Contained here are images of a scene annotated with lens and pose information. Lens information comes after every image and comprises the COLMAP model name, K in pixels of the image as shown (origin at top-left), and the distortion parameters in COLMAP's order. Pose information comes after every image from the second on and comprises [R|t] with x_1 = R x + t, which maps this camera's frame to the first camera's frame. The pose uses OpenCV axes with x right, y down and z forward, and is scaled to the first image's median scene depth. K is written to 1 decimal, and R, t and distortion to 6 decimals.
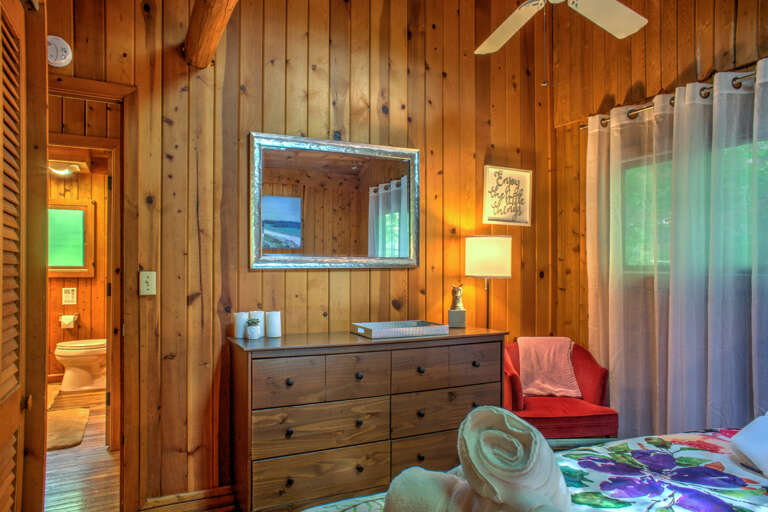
lens RADIAL K [[507.9, 0, 385.9], [0, 507.9, 260.0], [0, 0, 1]] dist [-0.006847, 0.002811]
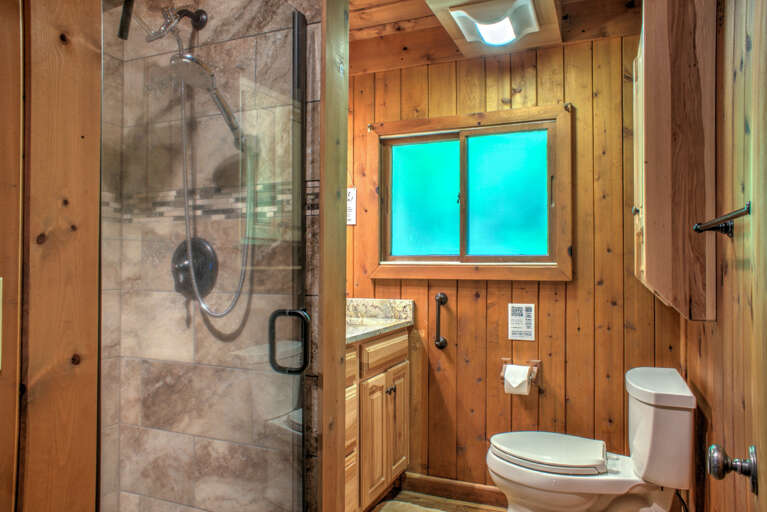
lens RADIAL K [[507.2, 0, 386.1], [0, 507.2, 256.9], [0, 0, 1]] dist [-0.006847, 0.002811]
pose [[0.643907, -0.007900, -0.765063, -0.352023], [0.004950, 0.999969, -0.006160, 0.015287], [0.765087, 0.000180, 0.643926, 0.609666]]
